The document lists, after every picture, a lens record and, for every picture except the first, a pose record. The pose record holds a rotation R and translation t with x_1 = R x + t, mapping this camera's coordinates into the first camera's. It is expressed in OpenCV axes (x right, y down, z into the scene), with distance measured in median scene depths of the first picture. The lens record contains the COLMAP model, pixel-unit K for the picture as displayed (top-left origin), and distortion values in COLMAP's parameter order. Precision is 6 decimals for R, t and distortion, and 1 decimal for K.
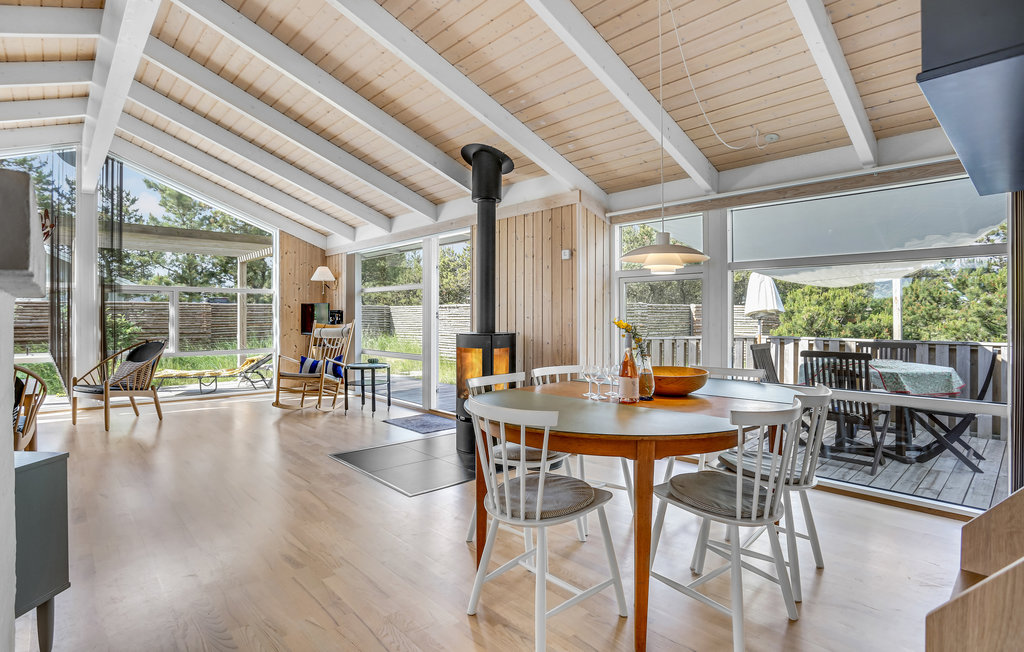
lens RADIAL K [[508.6, 0, 495.9], [0, 508.6, 317.3], [0, 0, 1]] dist [-0.002725, 0.000047]
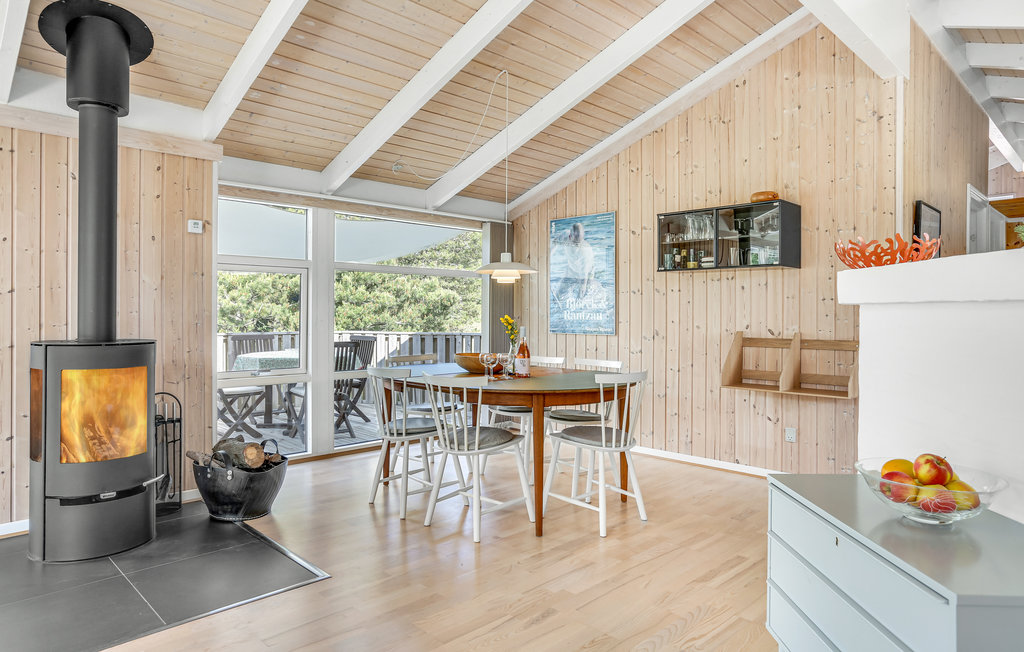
lens RADIAL K [[611.9, 0, 512.0], [0, 611.9, 326.0], [0, 0, 1]] dist [-0.001549, -0.000252]
pose [[-0.031800, -0.016493, 0.999358, -0.798970], [-0.004817, 0.999855, 0.016348, 0.005285], [-0.999483, -0.004294, -0.031875, 0.639748]]
